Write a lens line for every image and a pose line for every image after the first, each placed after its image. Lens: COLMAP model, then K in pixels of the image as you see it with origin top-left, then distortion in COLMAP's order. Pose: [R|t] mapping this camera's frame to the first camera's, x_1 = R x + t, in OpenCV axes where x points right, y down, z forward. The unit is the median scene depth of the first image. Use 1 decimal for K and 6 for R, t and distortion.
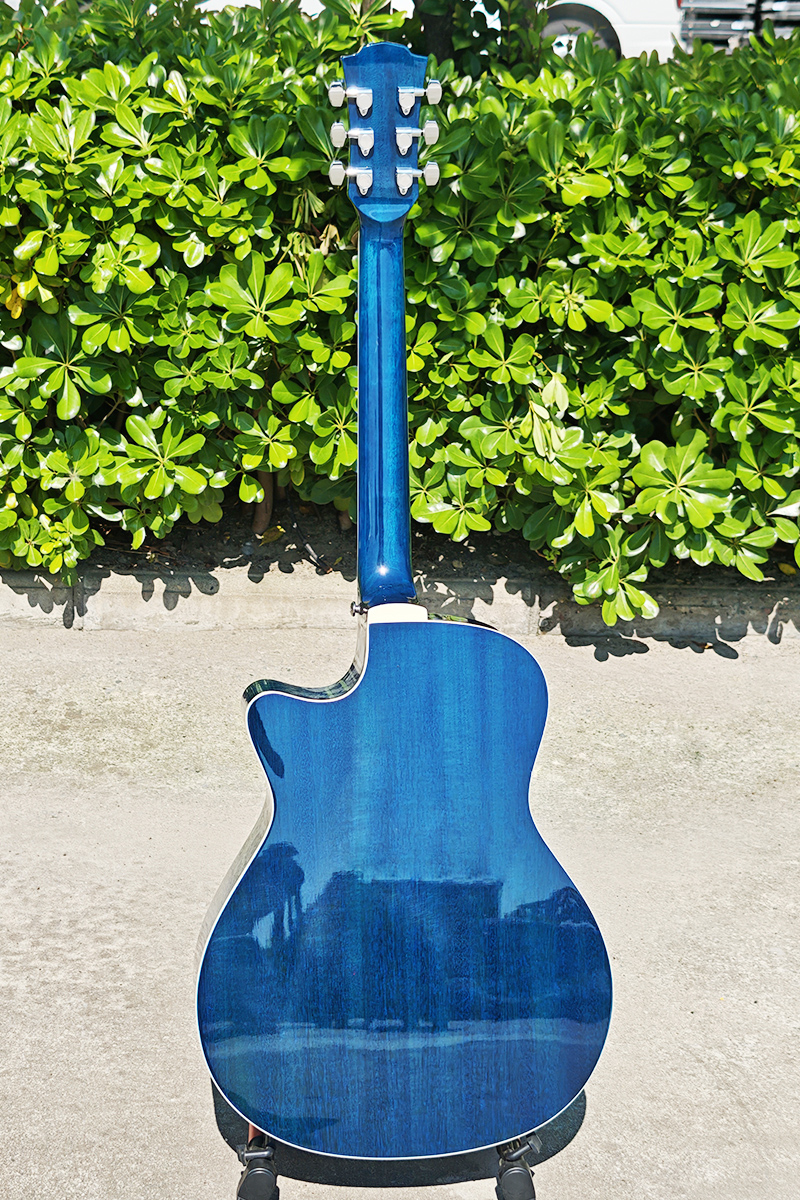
lens RADIAL K [[2102.2, 0, 400.0], [0, 2102.2, 600.0], [0, 0, 1]] dist [-0.005073, 0.116678]
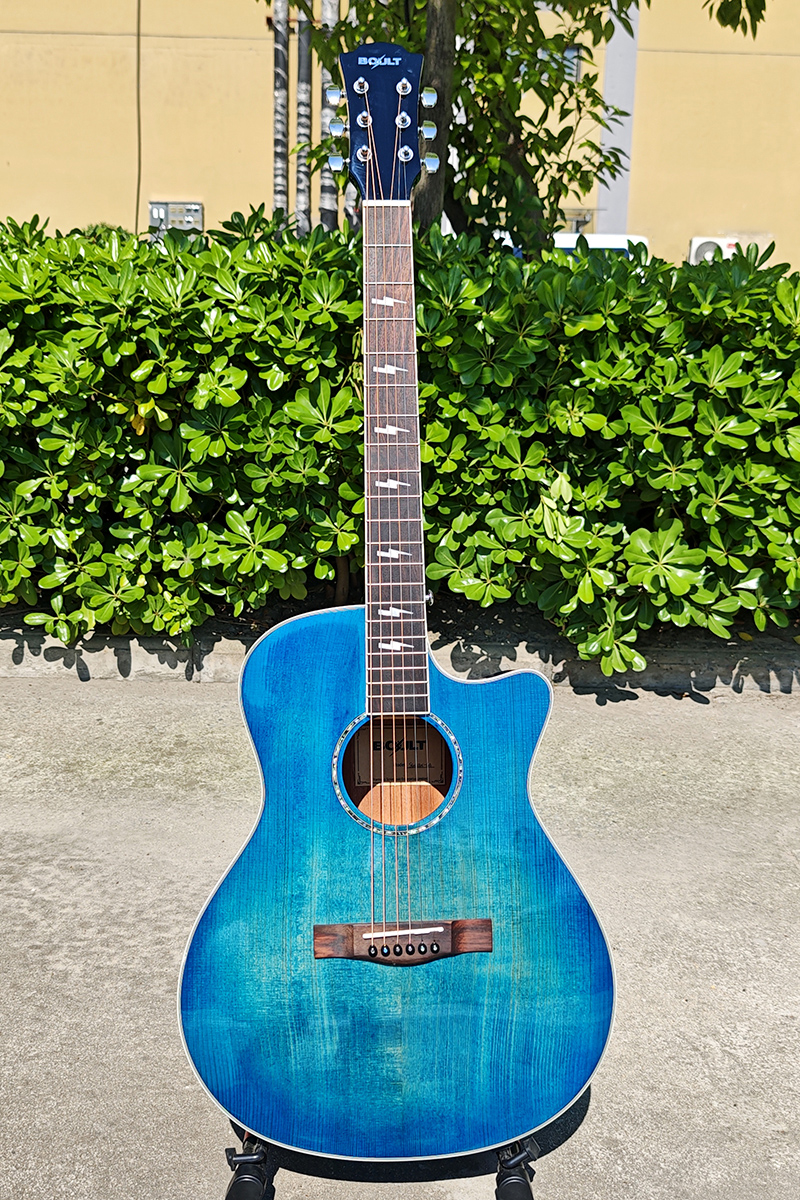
lens RADIAL K [[1264.1, 0, 408.9], [0, 1264.1, 614.7], [0, 0, 1]] dist [0.024664, -0.203535]
pose [[0.998347, -0.006010, -0.057166, 0.025352], [0.001673, 0.997135, -0.075623, 0.034433], [0.057457, 0.075402, 0.995496, 0.243193]]
